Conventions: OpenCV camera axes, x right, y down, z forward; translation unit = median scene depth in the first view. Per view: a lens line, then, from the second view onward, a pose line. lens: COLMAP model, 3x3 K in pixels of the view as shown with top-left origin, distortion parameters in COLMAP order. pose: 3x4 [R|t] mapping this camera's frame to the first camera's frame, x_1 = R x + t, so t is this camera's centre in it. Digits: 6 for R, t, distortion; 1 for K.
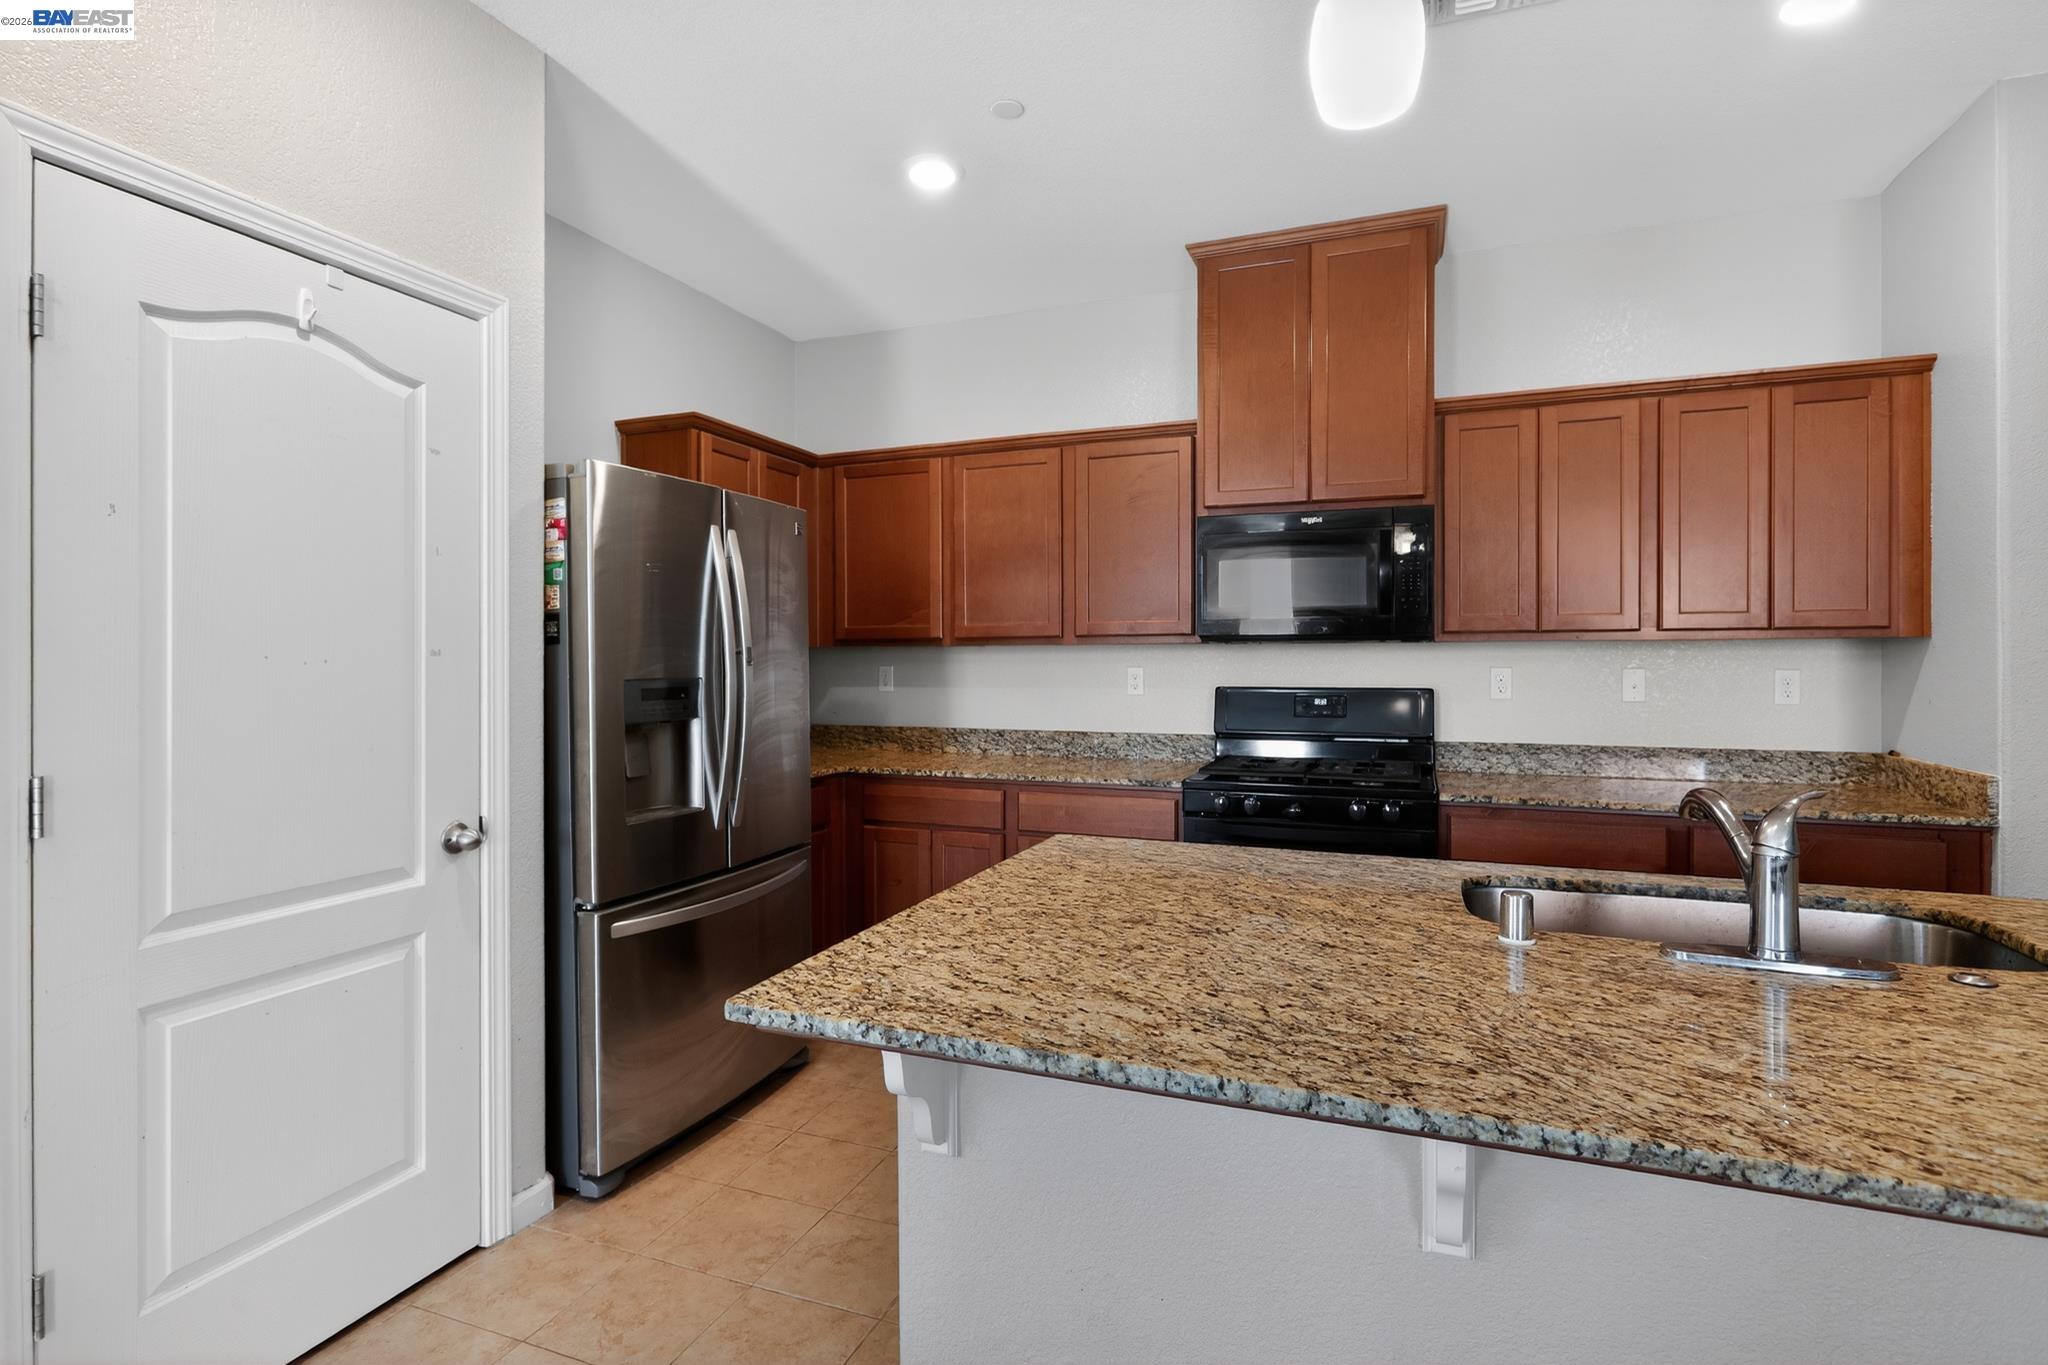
lens RADIAL K [[984.1, 0, 1014.1], [0, 984.1, 664.4], [0, 0, 1]] dist [-0.002989, 0.001586]
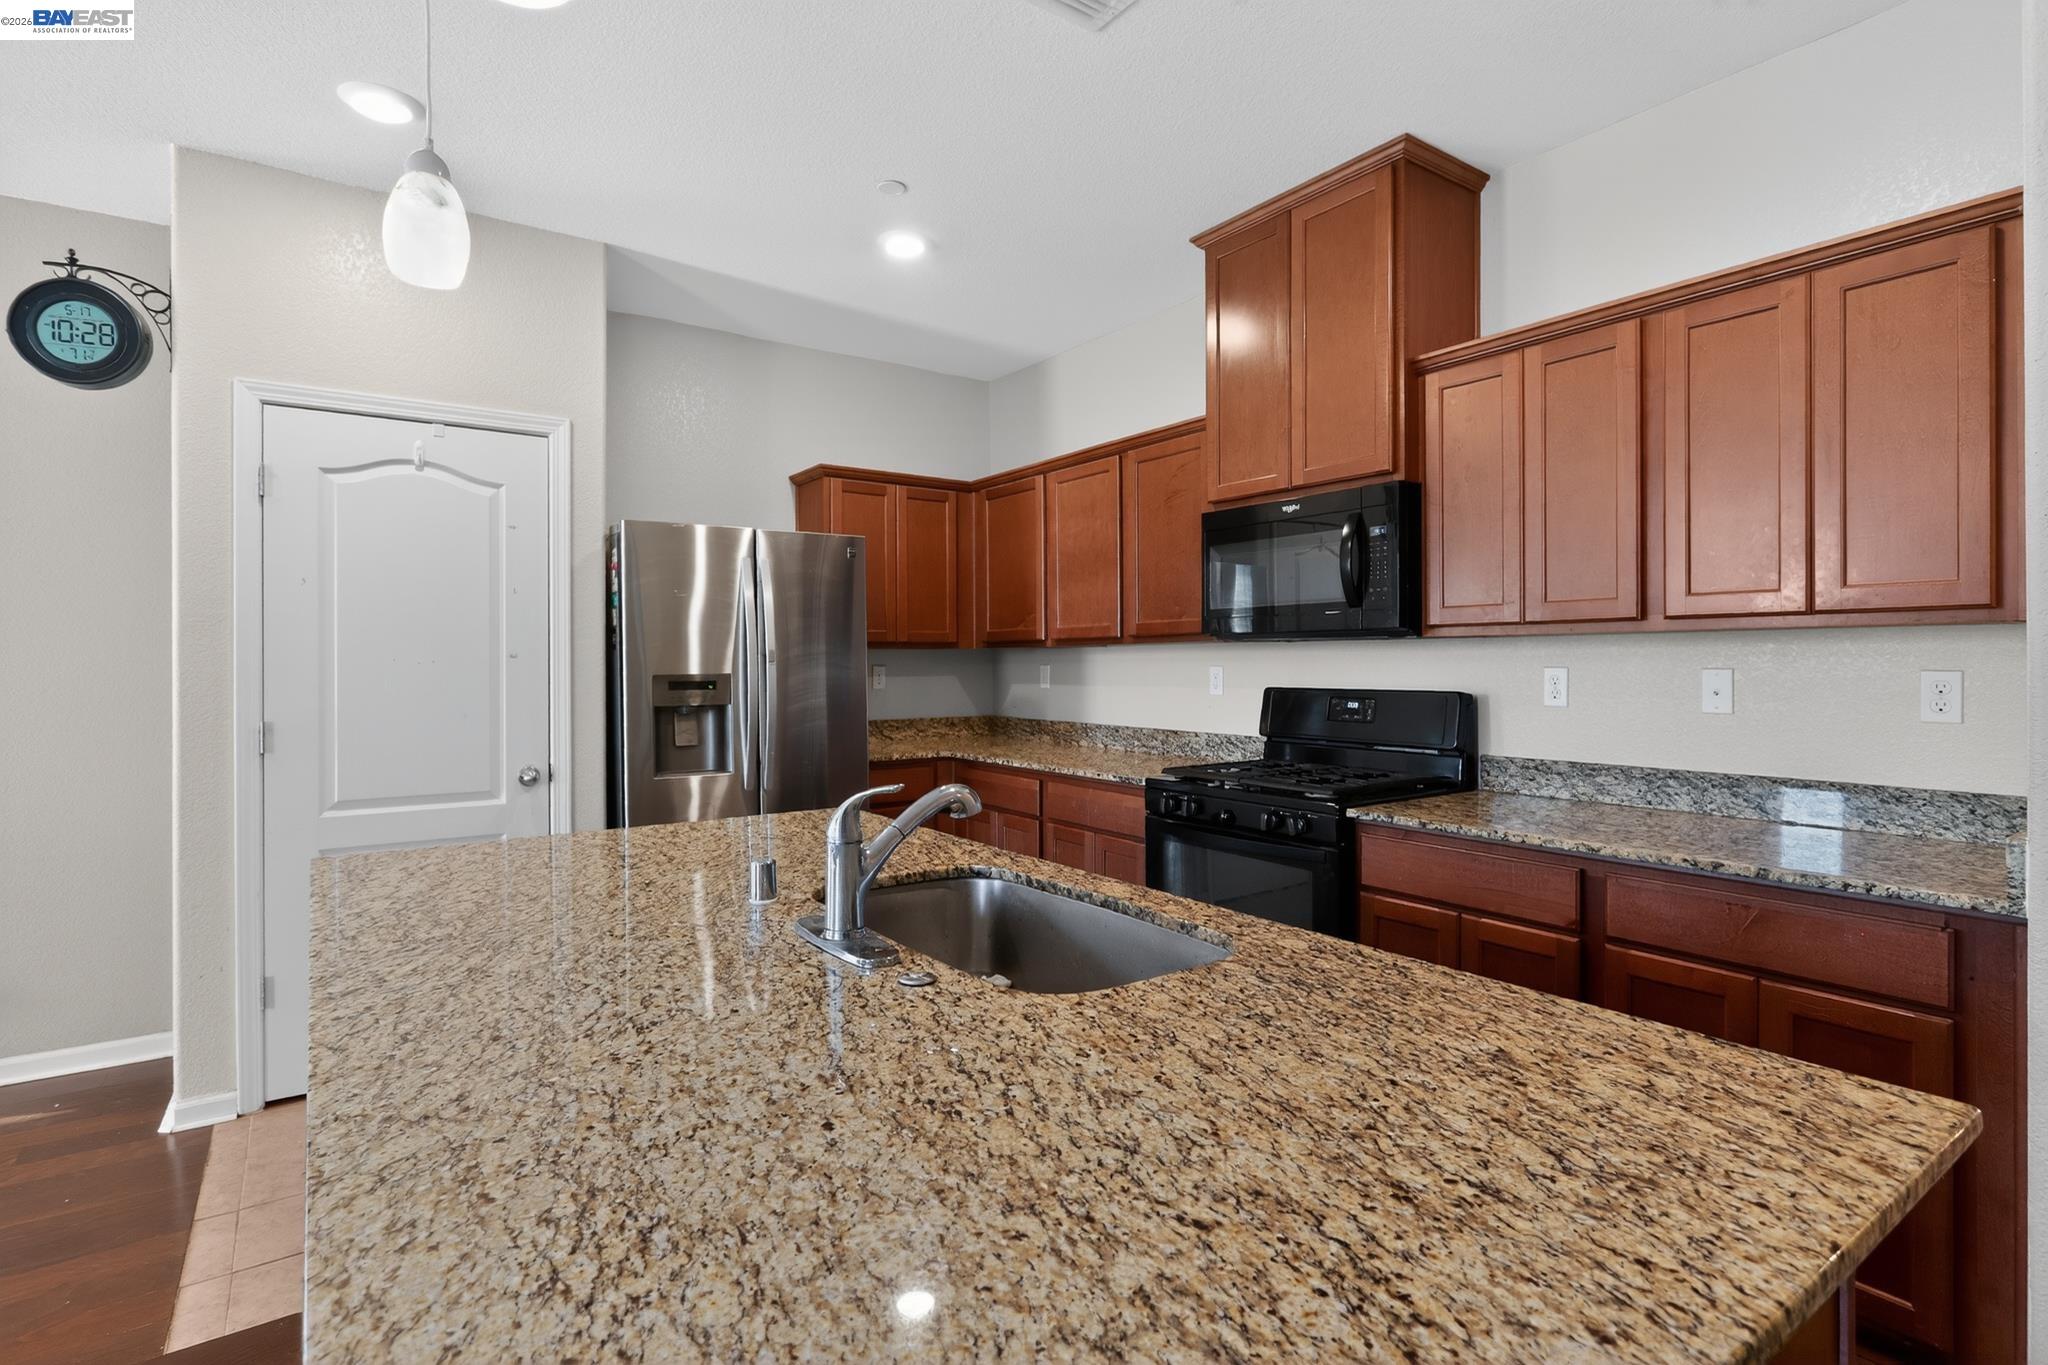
lens RADIAL K [[984.1, 0, 1014.1], [0, 984.1, 664.4], [0, 0, 1]] dist [-0.002989, 0.001586]
pose [[0.837841, 0.000035, -0.545914, 0.589458], [-0.000005, 1.000000, 0.000057, 0.000778], [0.545914, -0.000045, 0.837841, 0.080086]]
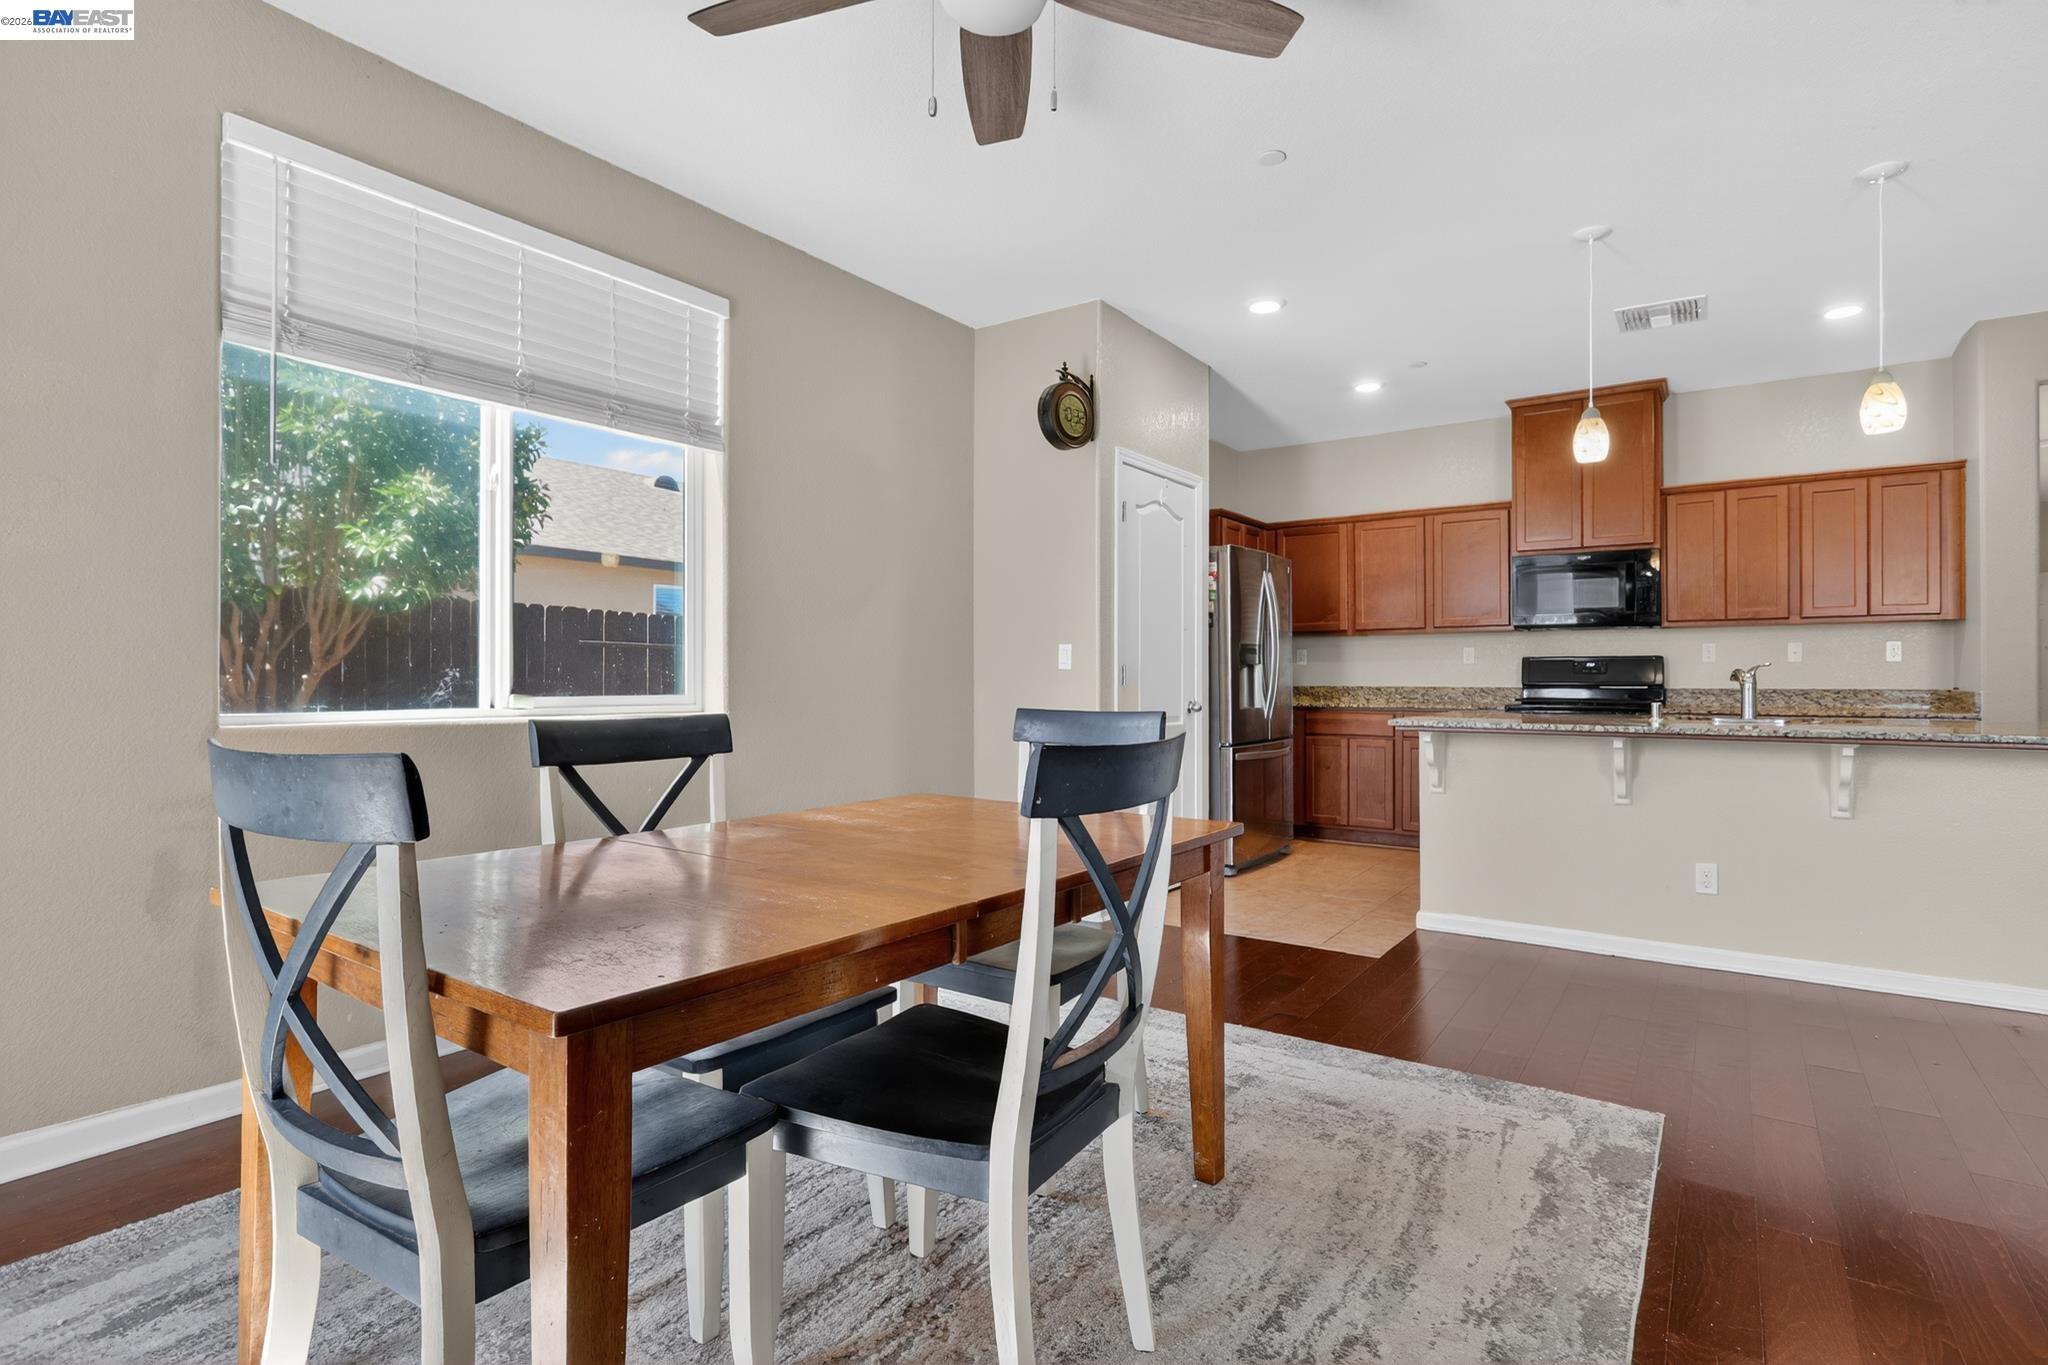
lens RADIAL K [[963.6, 0, 1071.9], [0, 963.6, 674.9], [0, 0, 1]] dist [-0.000815, 0.000128]
pose [[0.977590, 0.000395, -0.210517, -0.220994], [-0.001121, 0.999994, -0.003329, 0.066300], [0.210514, 0.003490, 0.977585, -0.845781]]
